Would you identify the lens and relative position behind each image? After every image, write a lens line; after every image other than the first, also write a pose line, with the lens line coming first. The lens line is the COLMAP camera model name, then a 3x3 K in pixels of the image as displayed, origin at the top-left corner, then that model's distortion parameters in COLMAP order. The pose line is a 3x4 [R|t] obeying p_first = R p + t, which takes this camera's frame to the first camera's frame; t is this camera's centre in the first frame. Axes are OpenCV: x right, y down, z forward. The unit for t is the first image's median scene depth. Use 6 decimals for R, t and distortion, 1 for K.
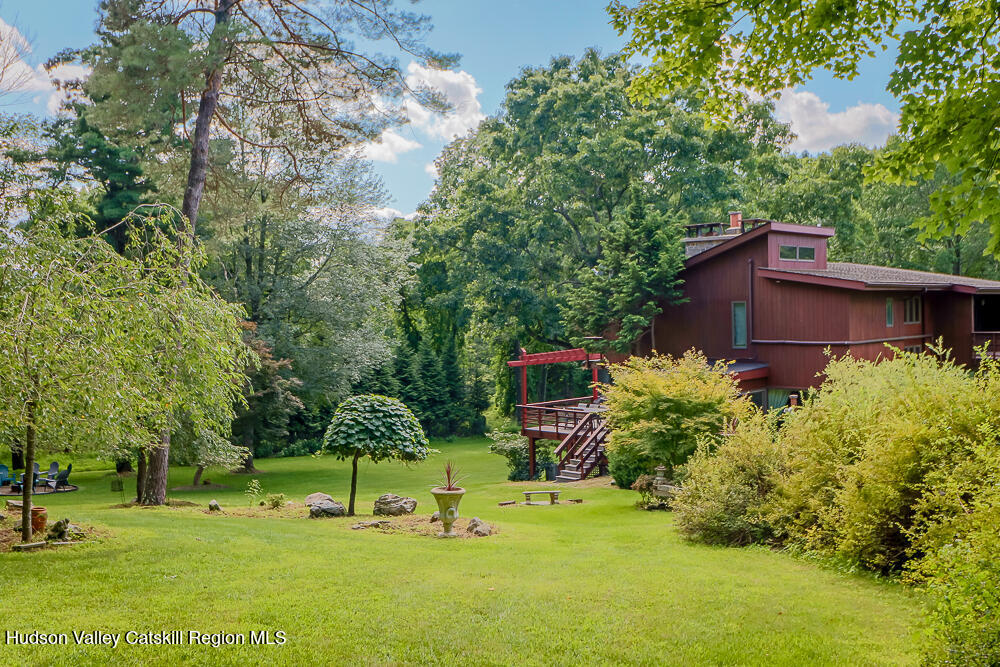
lens RADIAL K [[867.5, 0, 520.9], [0, 867.5, 319.1], [0, 0, 1]] dist [0.003744, -0.003304]
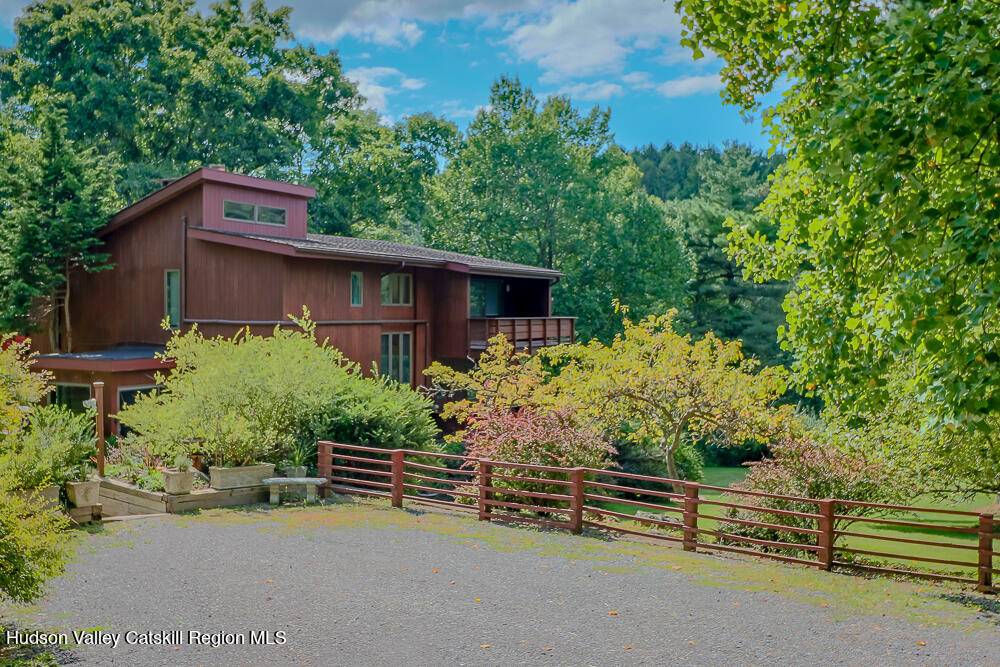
lens RADIAL K [[876.2, 0, 500.0], [0, 876.2, 333.5], [0, 0, 1]] dist [0.009670, 0.001892]
pose [[0.971099, 0.026501, 0.237202, 0.358789], [-0.027981, 0.999604, 0.002871, 0.027900], [-0.237032, -0.009425, 0.971456, 0.154760]]
